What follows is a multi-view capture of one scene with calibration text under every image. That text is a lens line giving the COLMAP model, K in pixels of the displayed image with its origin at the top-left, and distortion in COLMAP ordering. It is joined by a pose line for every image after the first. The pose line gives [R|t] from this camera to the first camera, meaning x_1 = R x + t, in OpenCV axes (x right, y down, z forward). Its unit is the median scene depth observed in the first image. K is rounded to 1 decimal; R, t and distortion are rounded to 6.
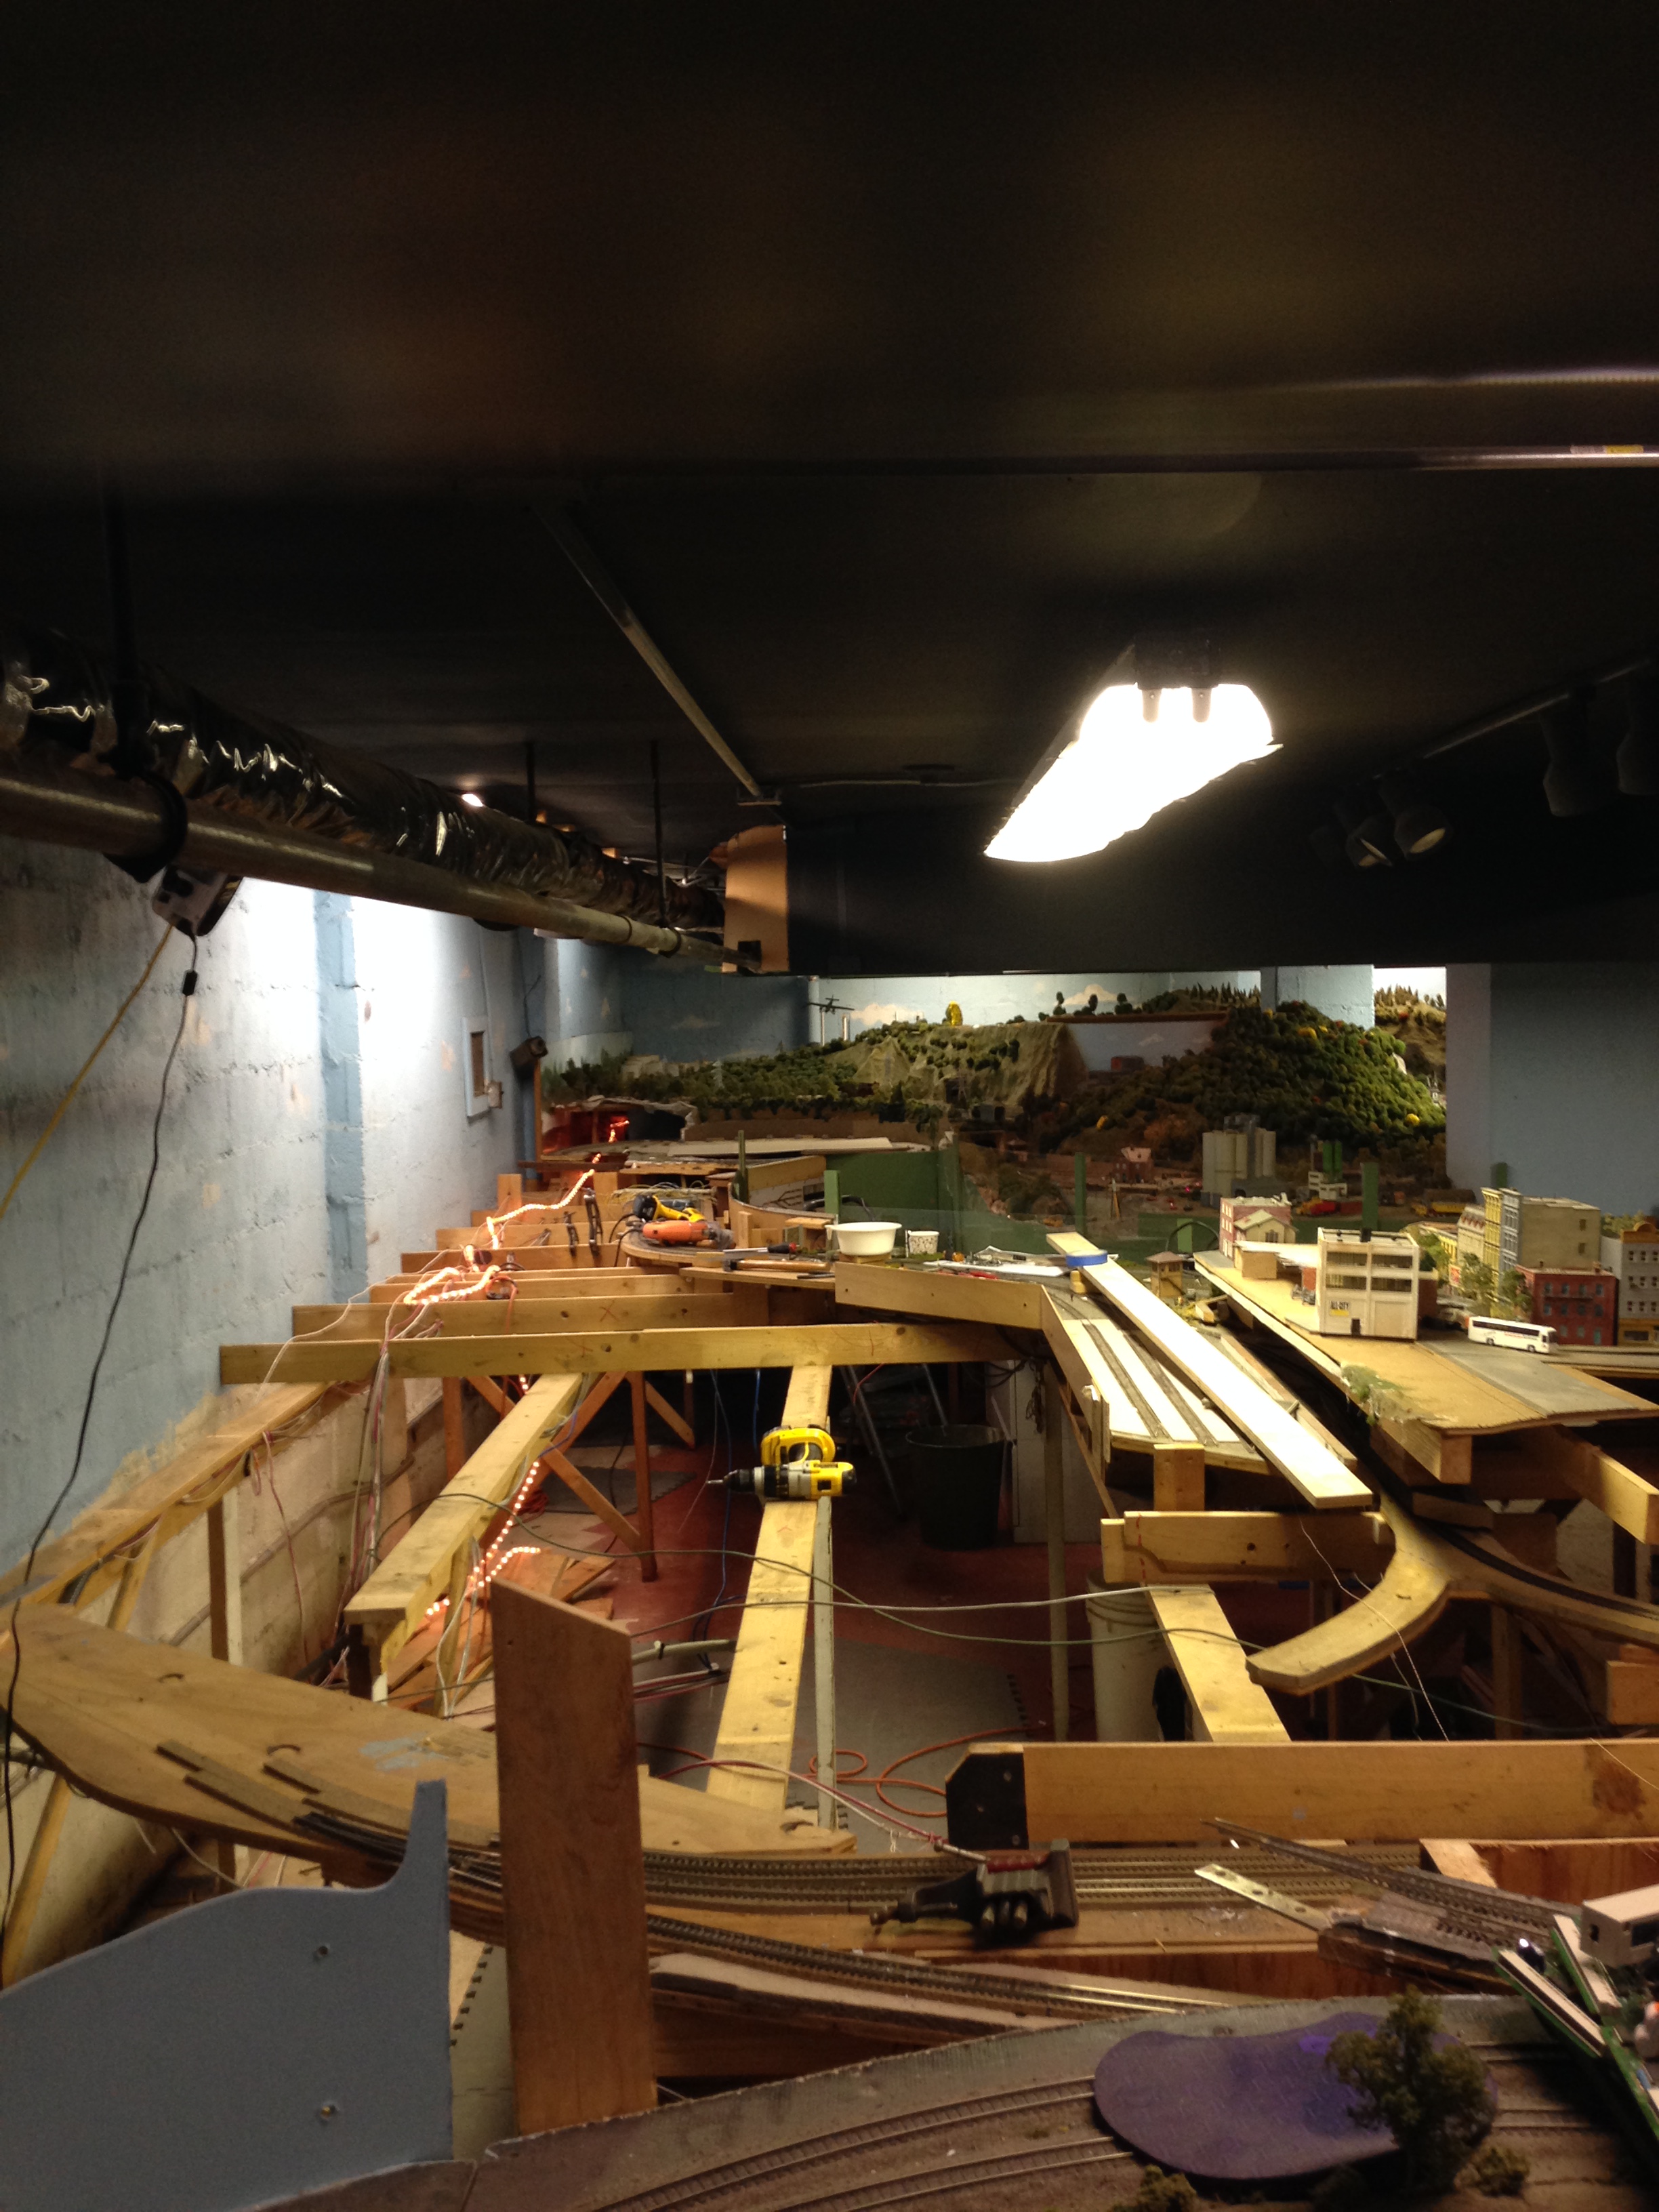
lens RADIAL K [[2016.3, 0, 827.9], [0, 2016.3, 1101.7], [0, 0, 1]] dist [0.048791, 0.000000]
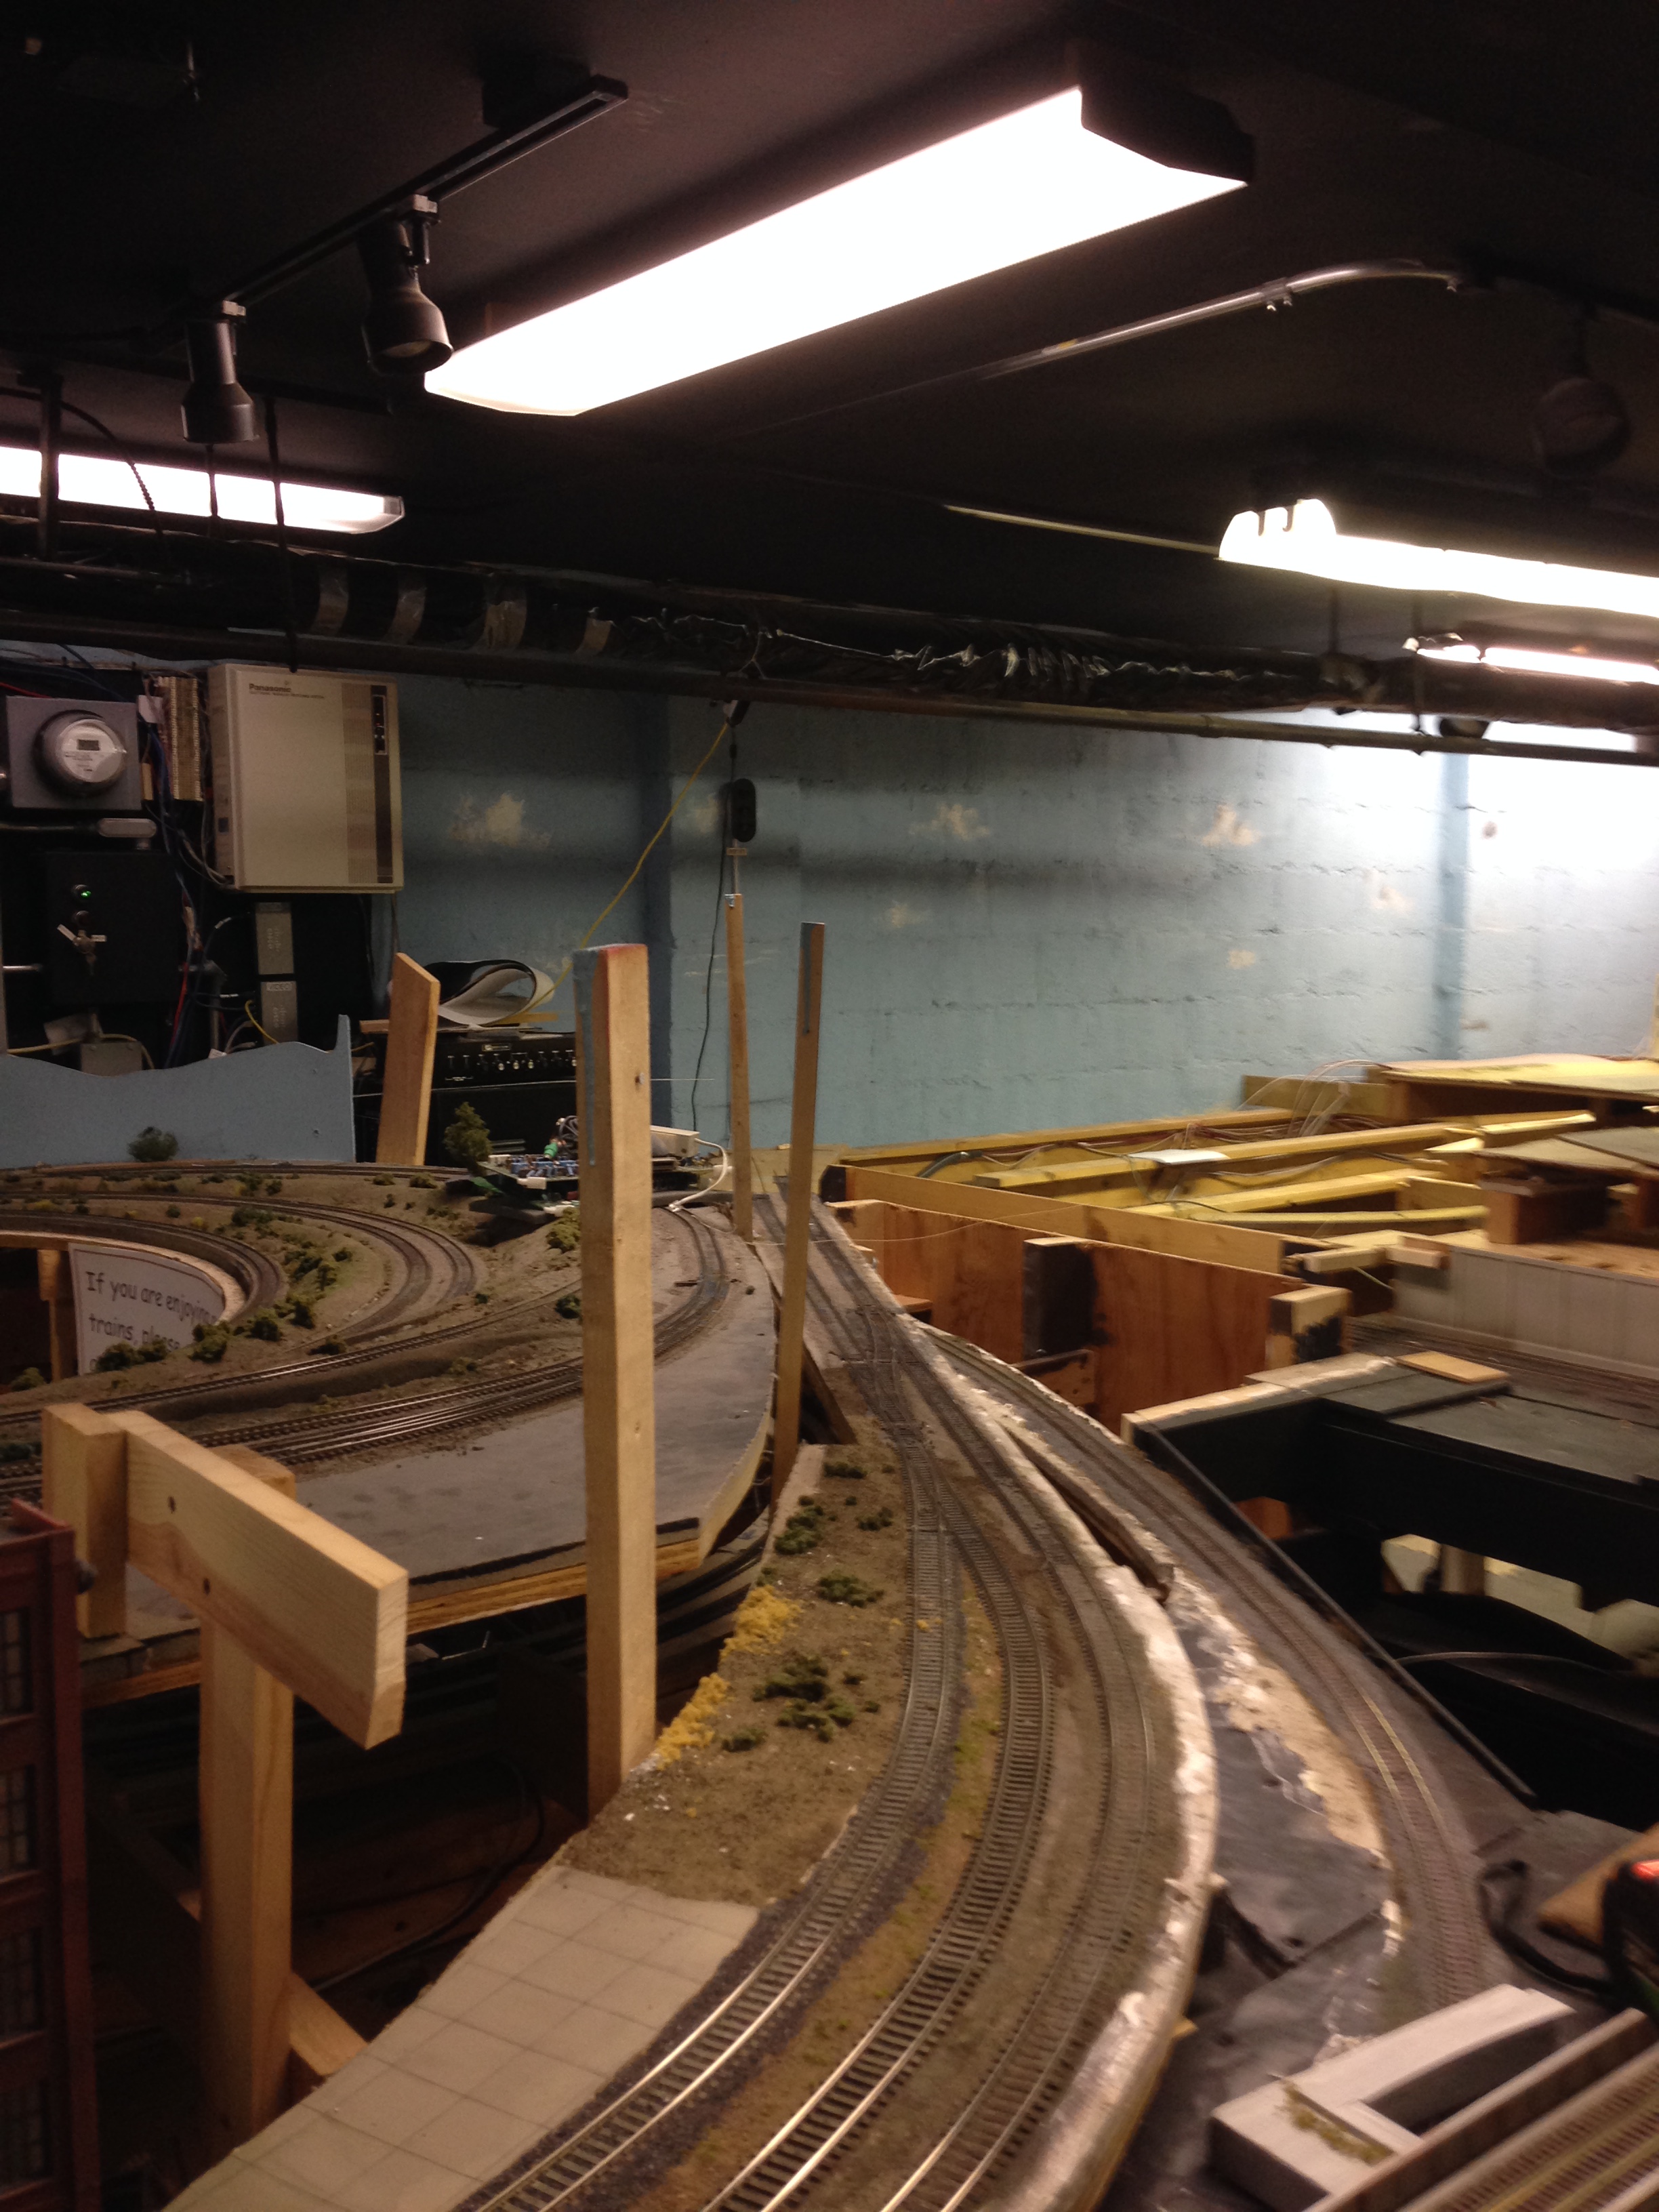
lens RADIAL K [[2016.3, 0, 822.2], [0, 2016.3, 1084.4], [0, 0, 1]] dist [0.048791, 0.000000]
pose [[0.615290, 0.090988, -0.783032, 0.725328], [-0.058721, 0.995847, 0.069576, 0.066250], [0.786111, 0.003171, 0.618078, -0.038619]]
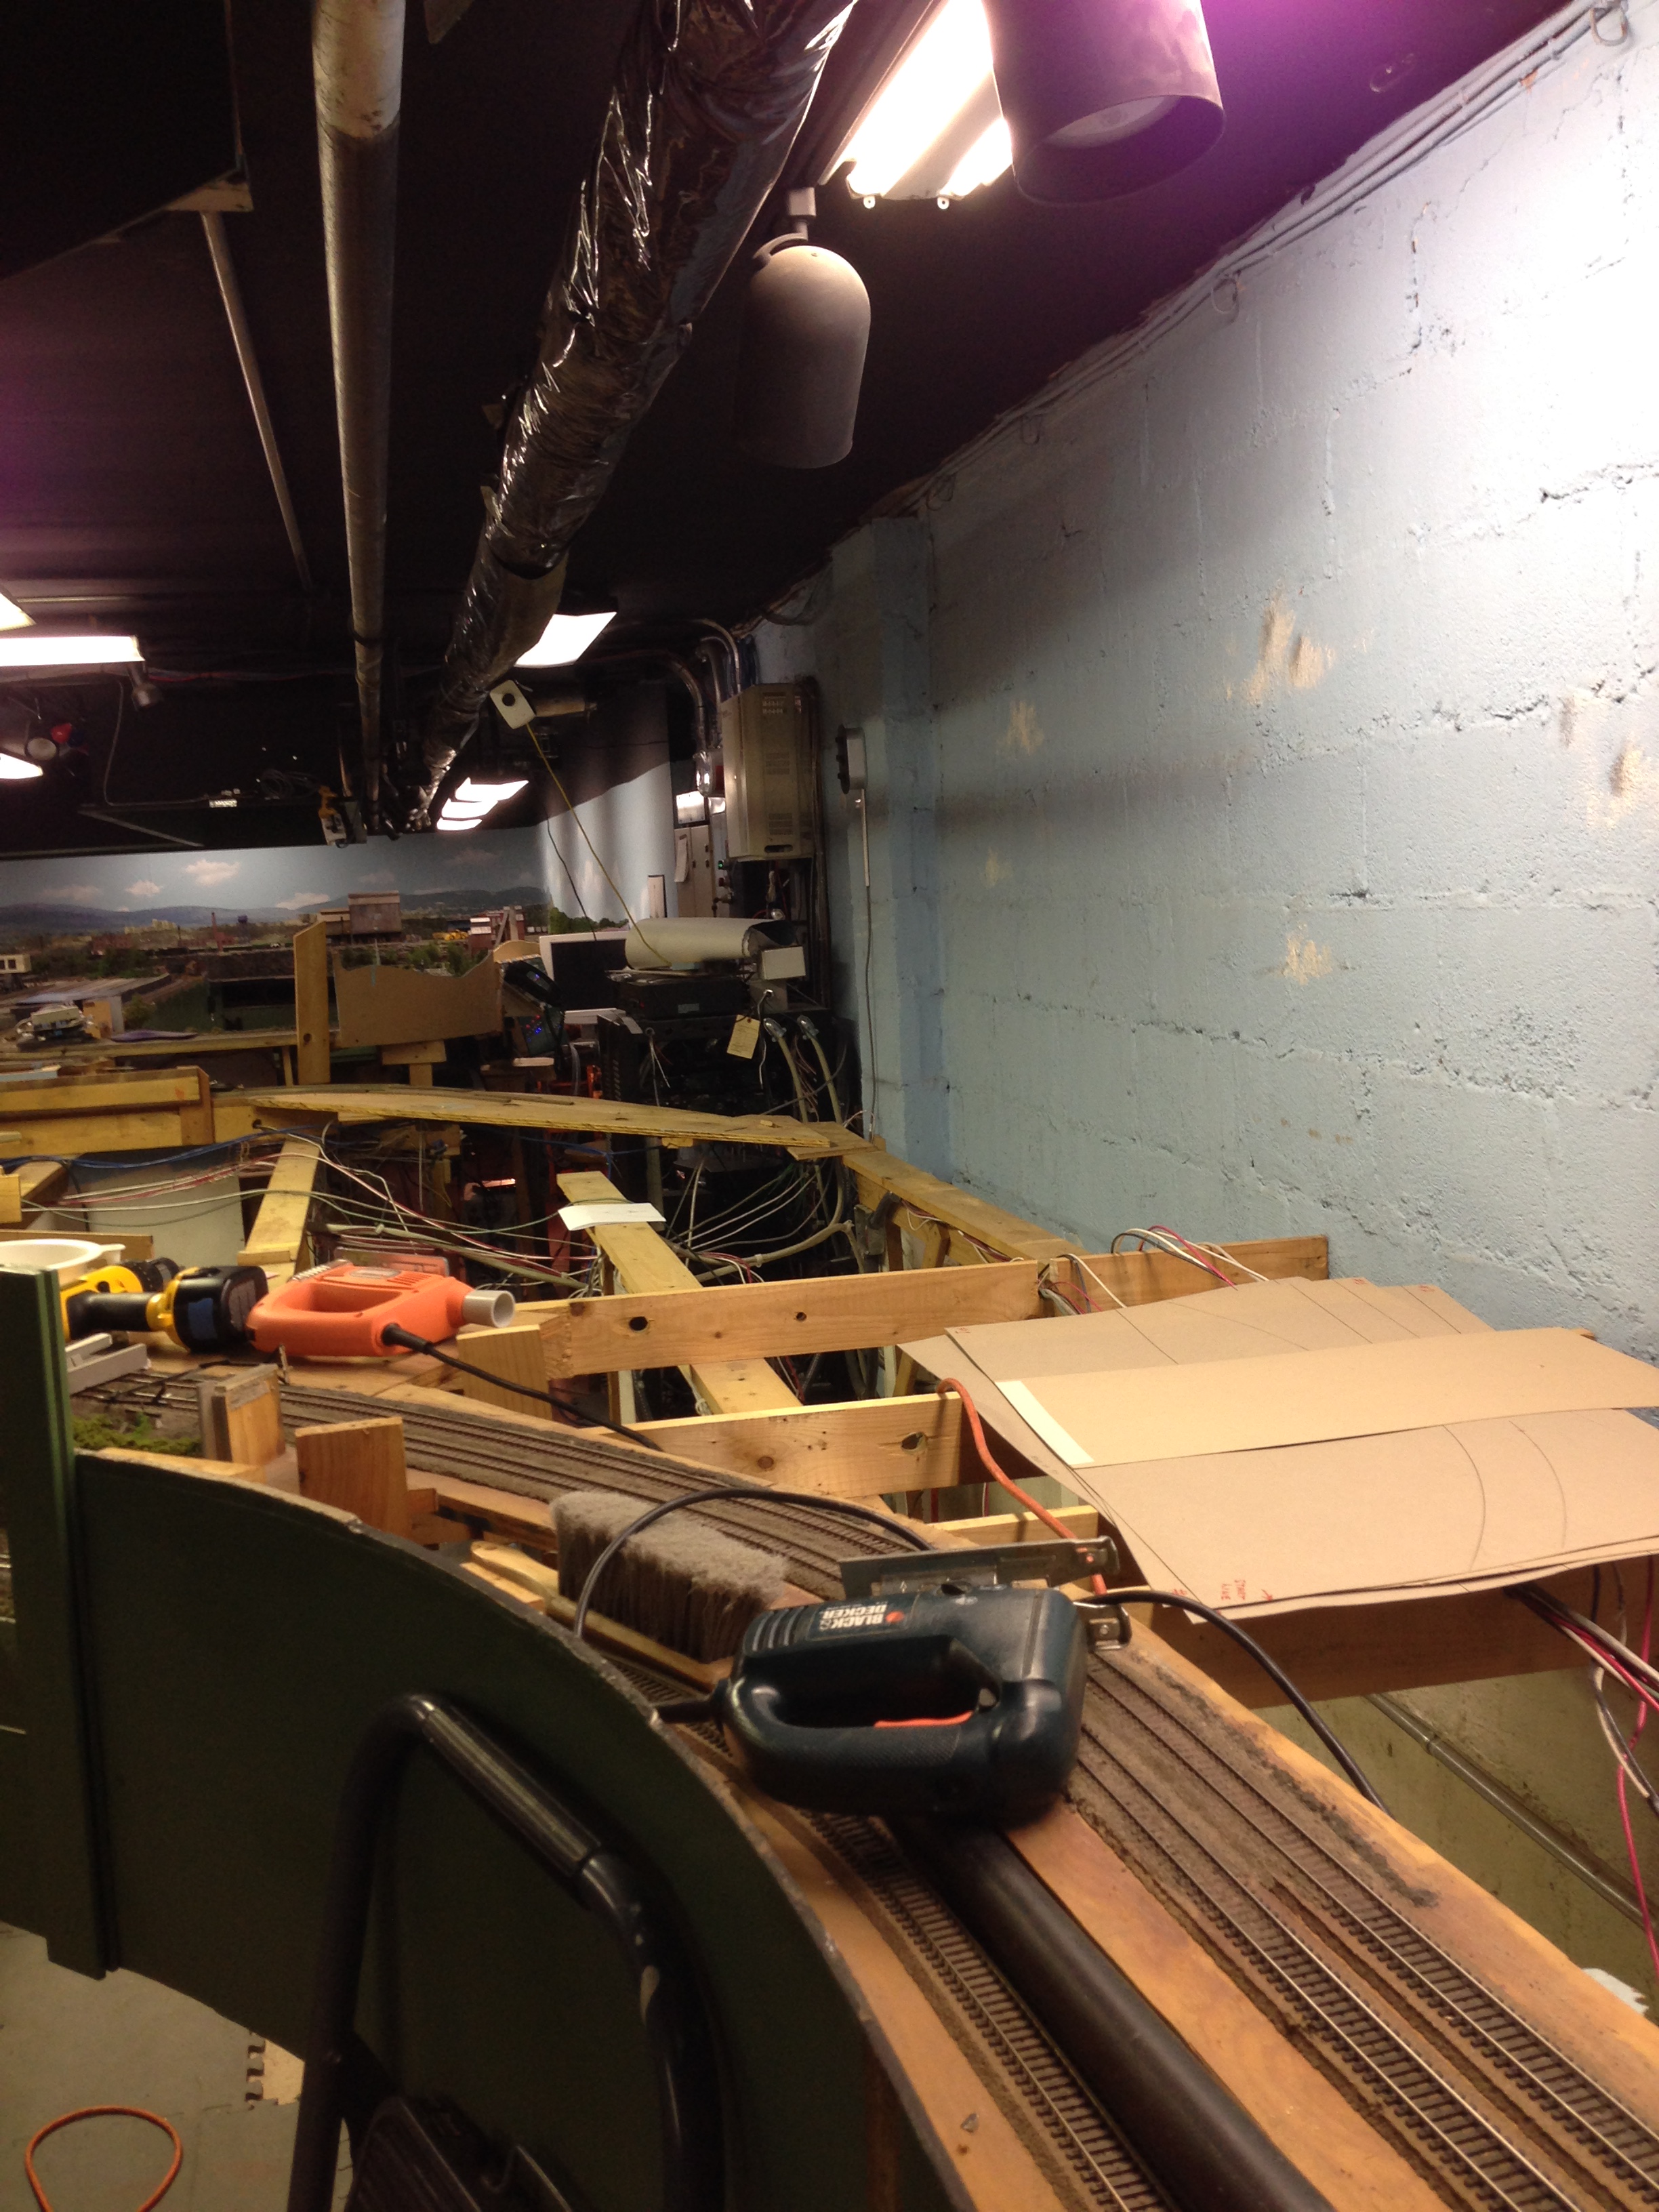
lens RADIAL K [[2016.3, 0, 831.3], [0, 2016.3, 1107.5], [0, 0, 1]] dist [0.048791, 0.000000]
pose [[-0.966764, 0.064670, -0.247357, -0.046654], [0.023044, 0.985584, 0.167611, -0.013640], [0.254631, 0.156340, -0.954317, 1.925661]]
